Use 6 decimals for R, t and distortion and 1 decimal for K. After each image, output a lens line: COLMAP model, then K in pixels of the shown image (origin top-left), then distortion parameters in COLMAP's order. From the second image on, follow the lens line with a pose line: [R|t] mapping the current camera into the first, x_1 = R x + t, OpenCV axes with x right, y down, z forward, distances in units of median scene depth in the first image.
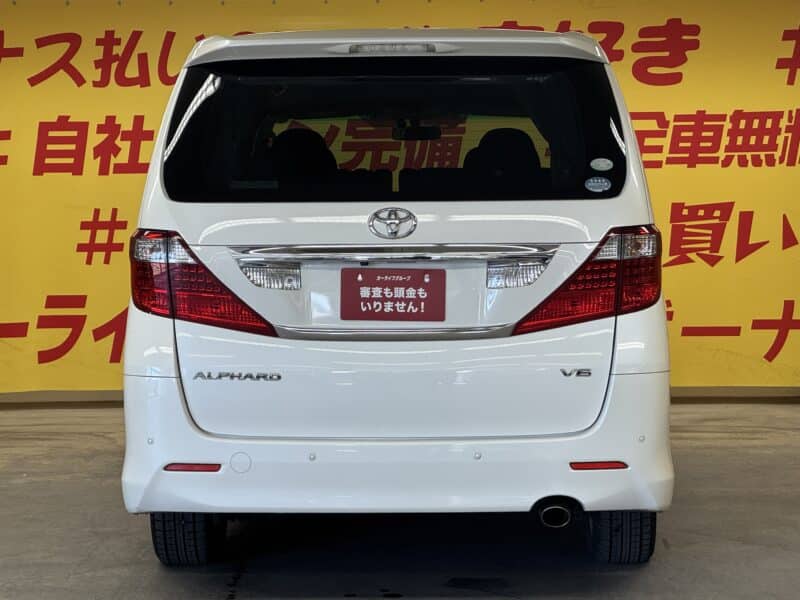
lens RADIAL K [[1916.9, 0, 376.9], [0, 1916.9, 306.4], [0, 0, 1]] dist [0.117092, 0.000000]
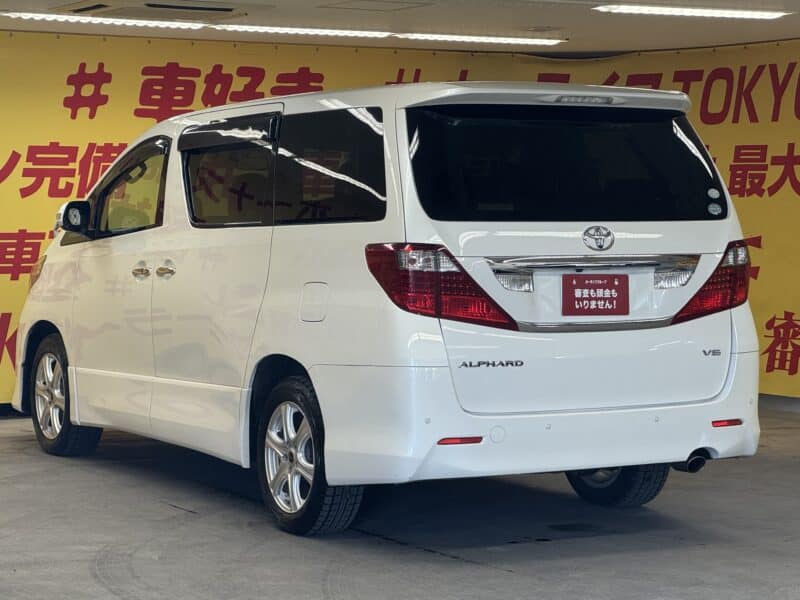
lens RADIAL K [[1916.9, 0, 387.2], [0, 1916.9, 275.7], [0, 0, 1]] dist [0.117092, 0.000000]
pose [[0.863231, -0.009449, 0.504720, -0.743511], [0.025516, 0.999364, -0.024930, 0.009192], [-0.504164, 0.034399, 0.862923, -0.018938]]
